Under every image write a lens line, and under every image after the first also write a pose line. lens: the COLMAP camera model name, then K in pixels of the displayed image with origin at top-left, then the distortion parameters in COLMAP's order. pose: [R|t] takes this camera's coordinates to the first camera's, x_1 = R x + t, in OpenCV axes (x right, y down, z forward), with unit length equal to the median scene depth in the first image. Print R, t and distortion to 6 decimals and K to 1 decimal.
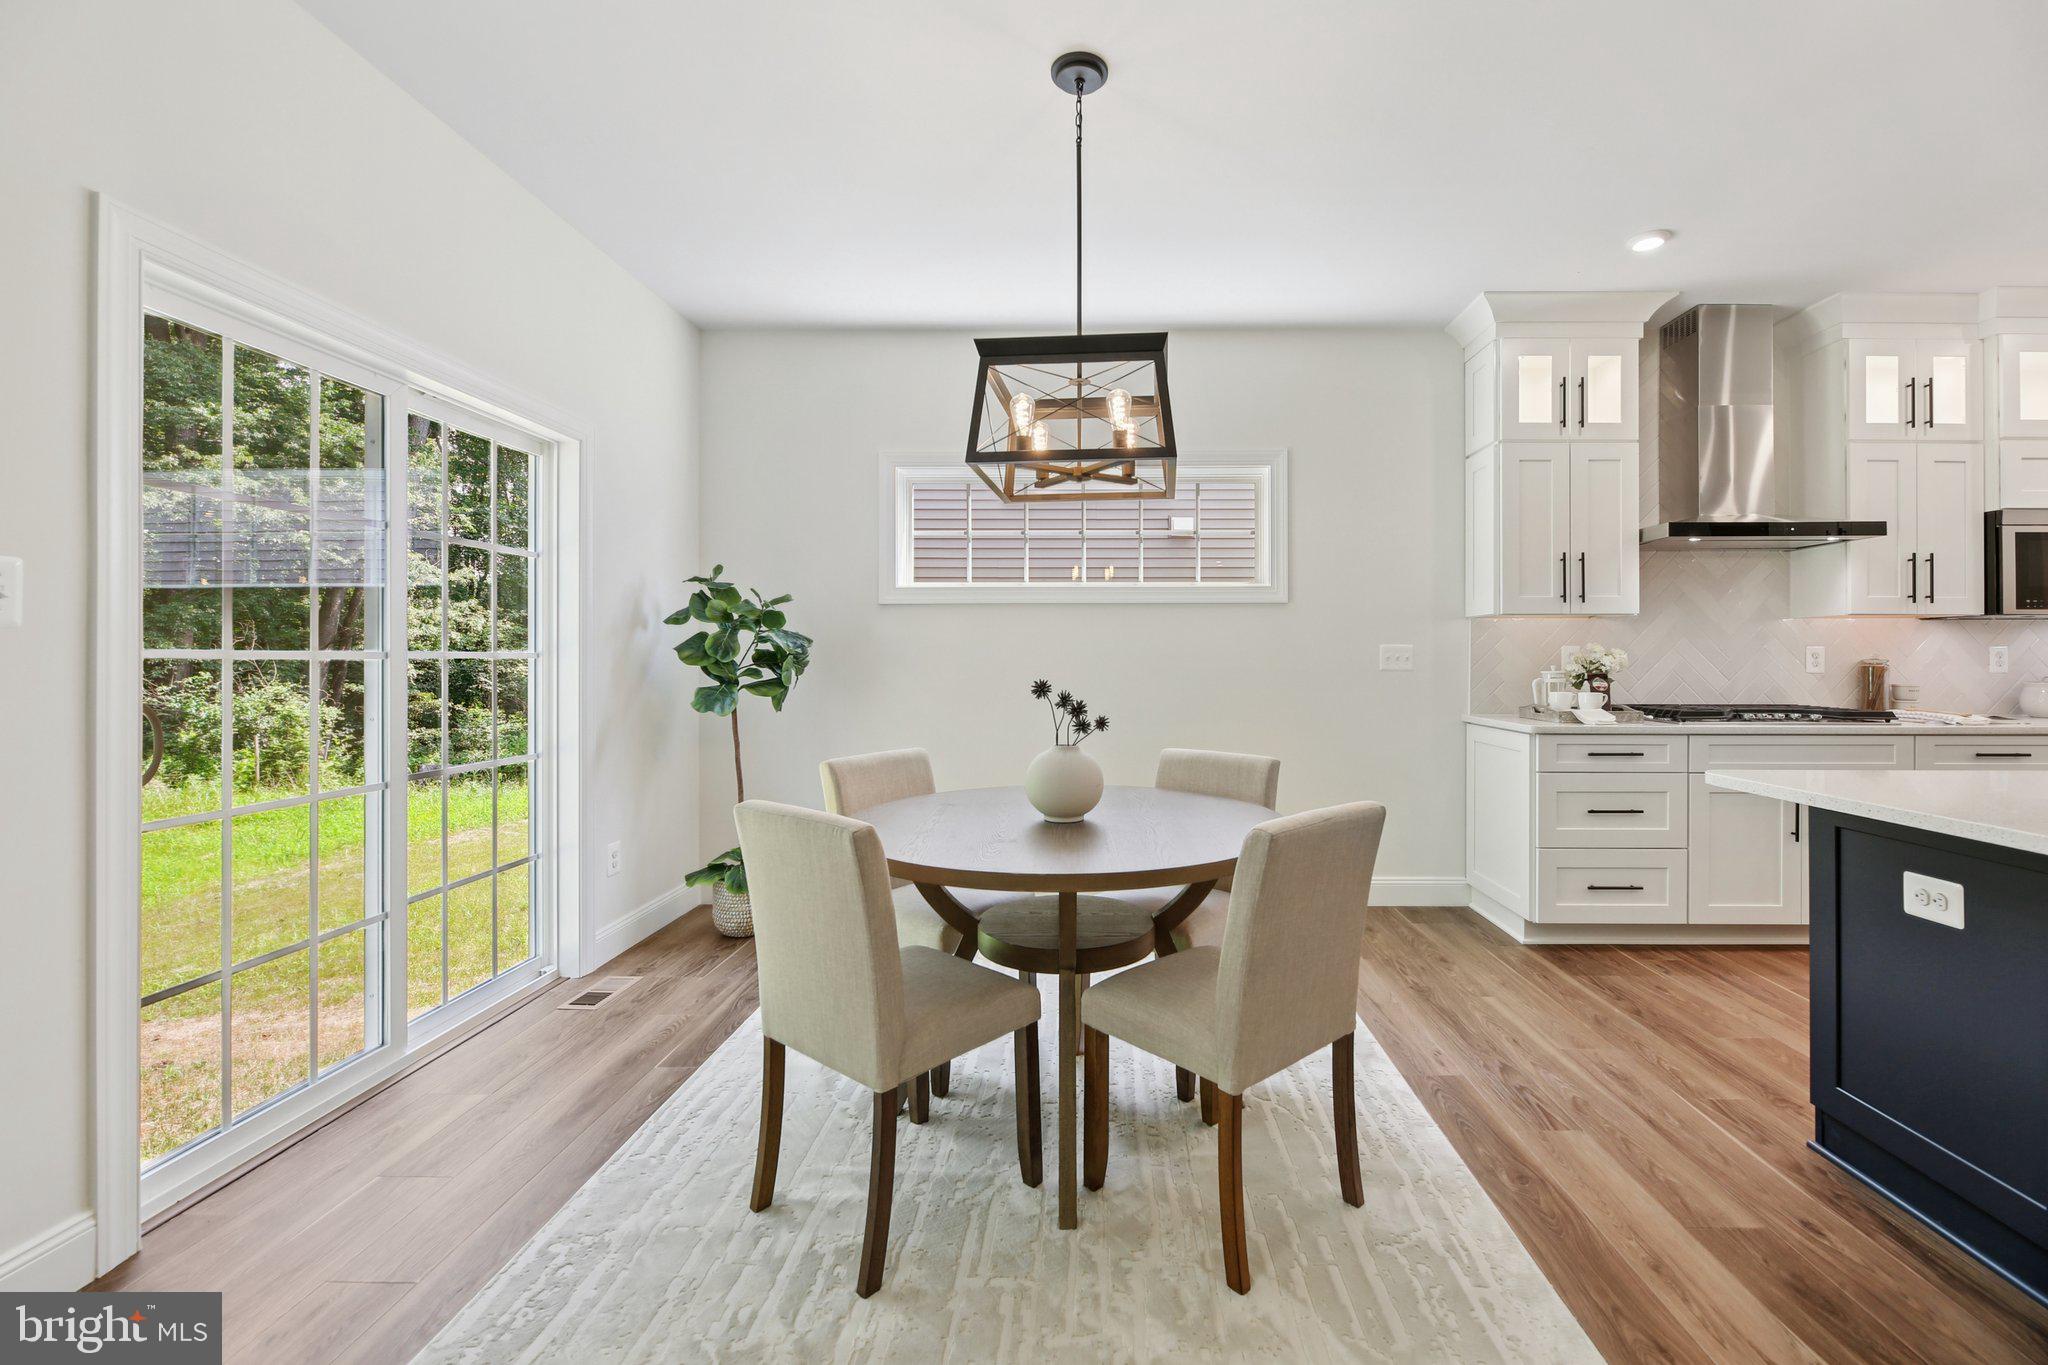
lens RADIAL K [[858.6, 0, 1087.0], [0, 858.6, 667.7], [0, 0, 1]] dist [-0.000330, -0.000139]
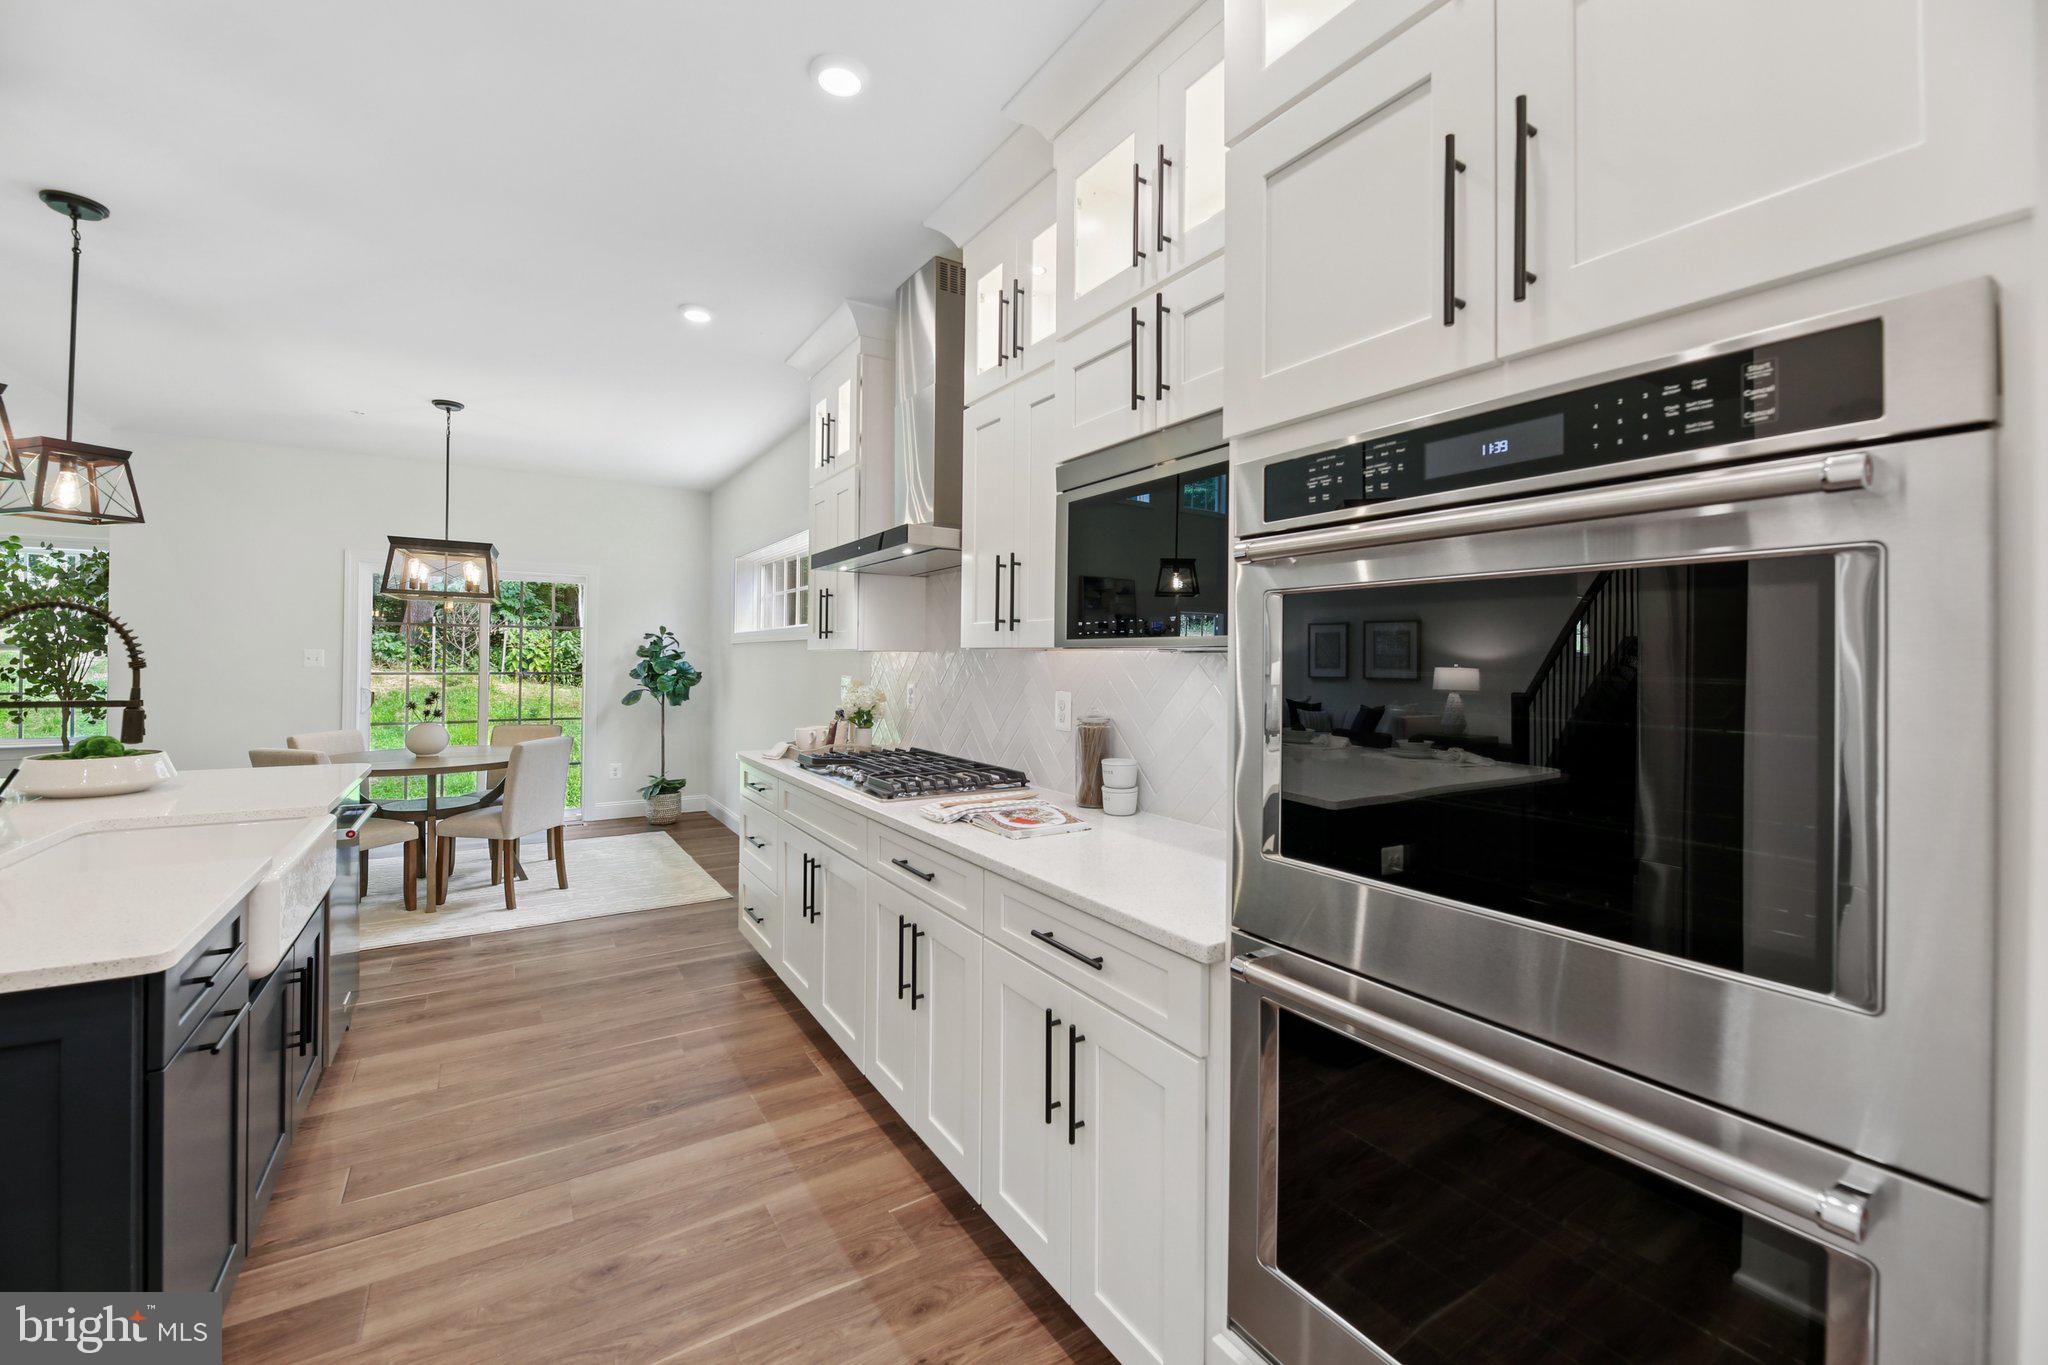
lens RADIAL K [[830.8, 0, 1029.0], [0, 830.8, 661.6], [0, 0, 1]] dist [0.000118, -0.003699]
pose [[0.544521, 0.007478, -0.838714, 1.579699], [-0.020371, 0.999783, -0.004312, -0.051429], [0.838500, 0.019433, 0.544555, 0.698795]]
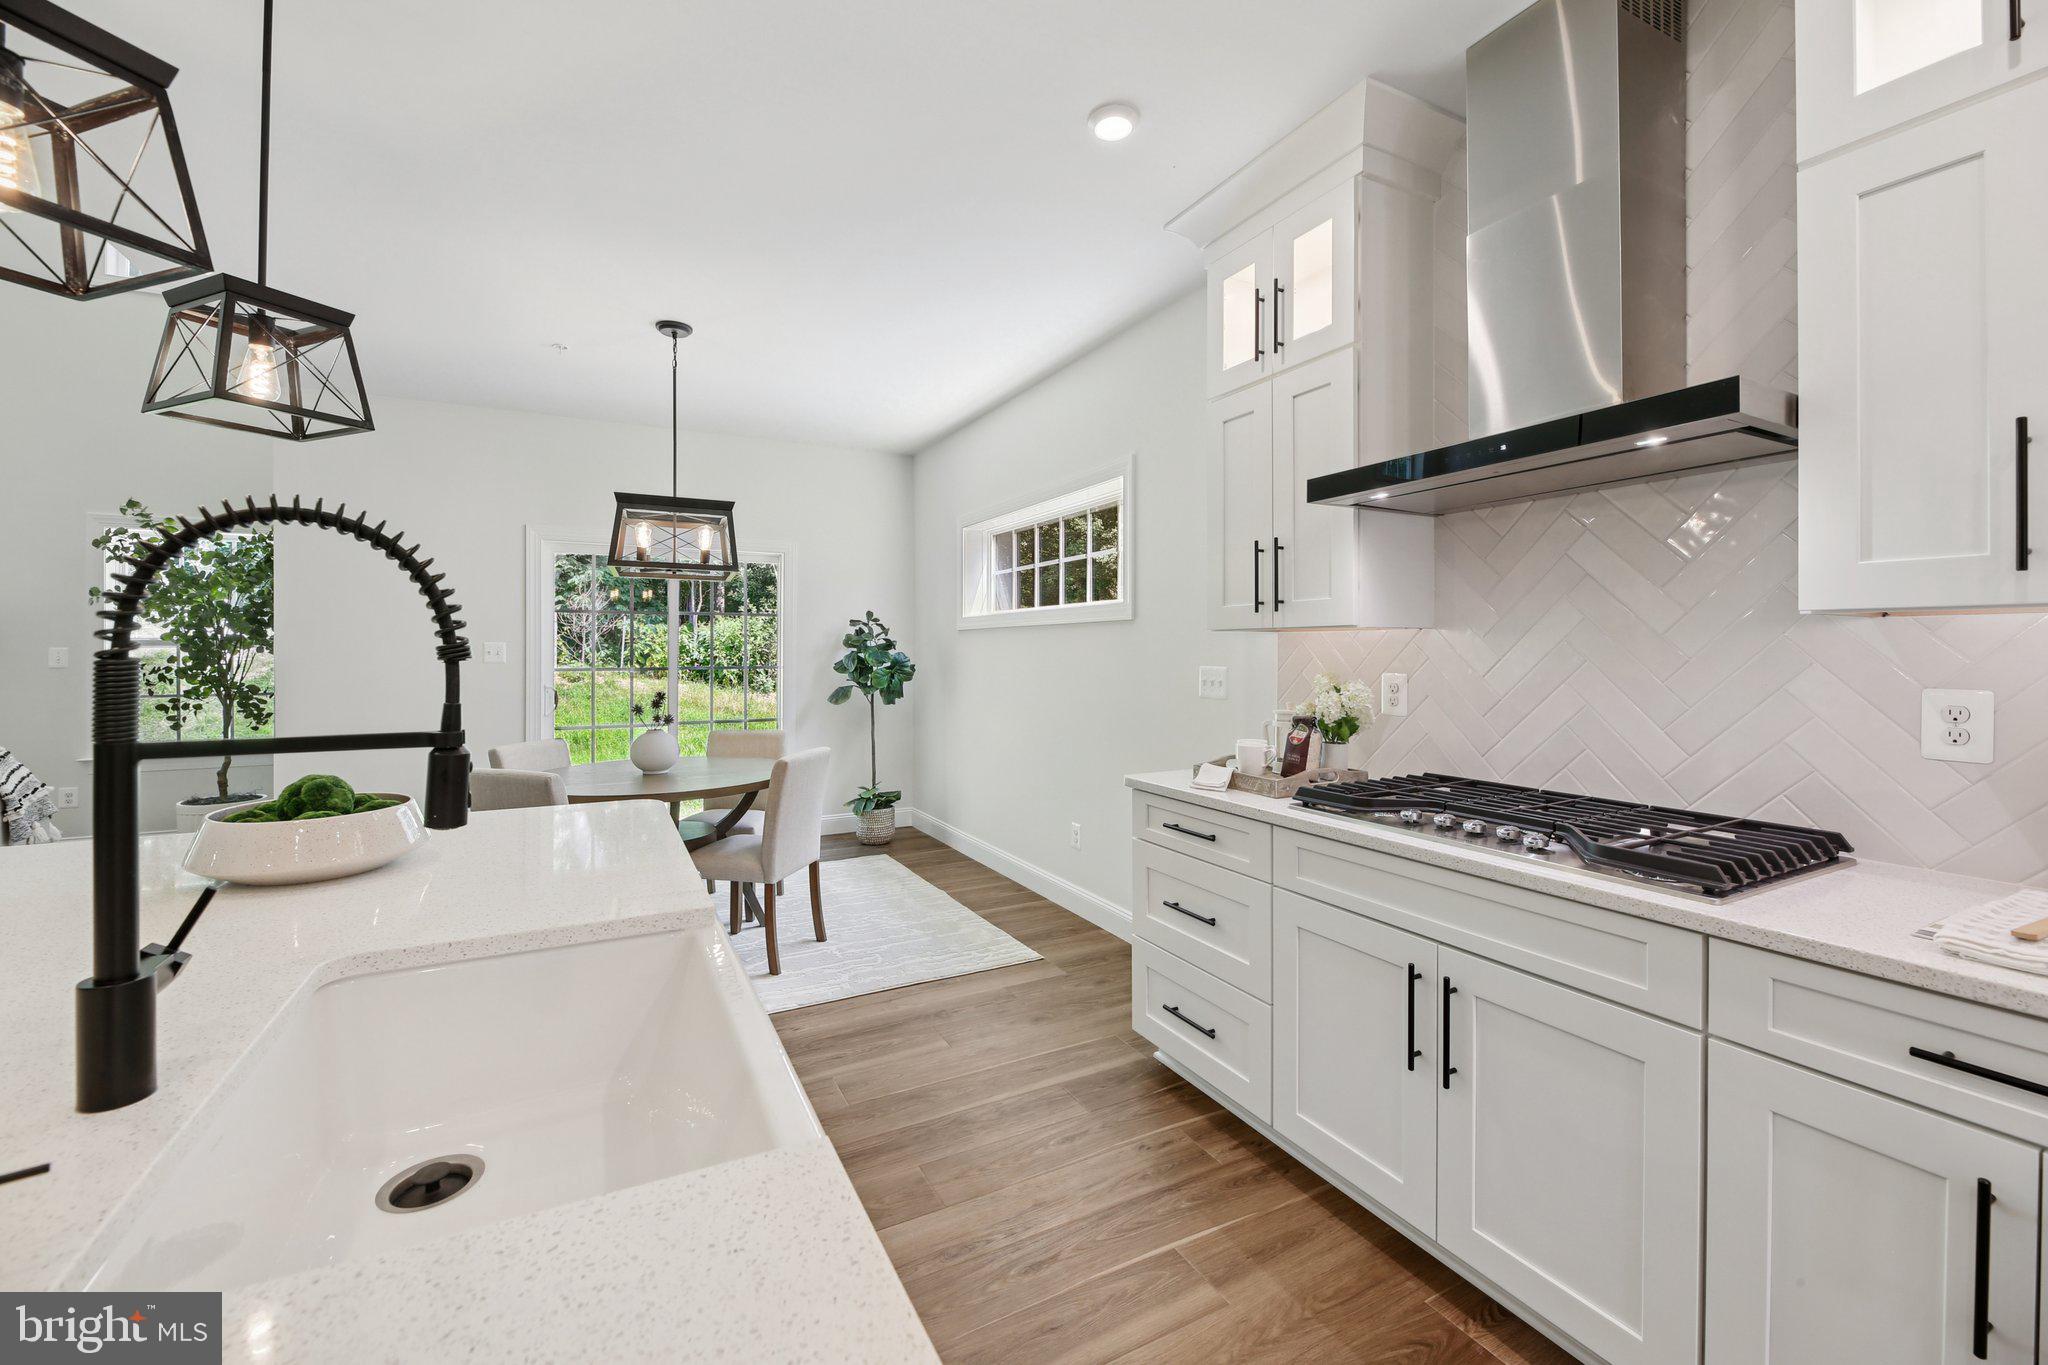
lens RADIAL K [[830.8, 0, 1029.0], [0, 830.8, 661.6], [0, 0, 1]] dist [0.000118, -0.003699]
pose [[0.474015, 0.011458, -0.880442, 1.106213], [-0.010043, 0.999921, 0.007606, -0.040735], [0.880459, 0.005237, 0.474093, 0.538015]]
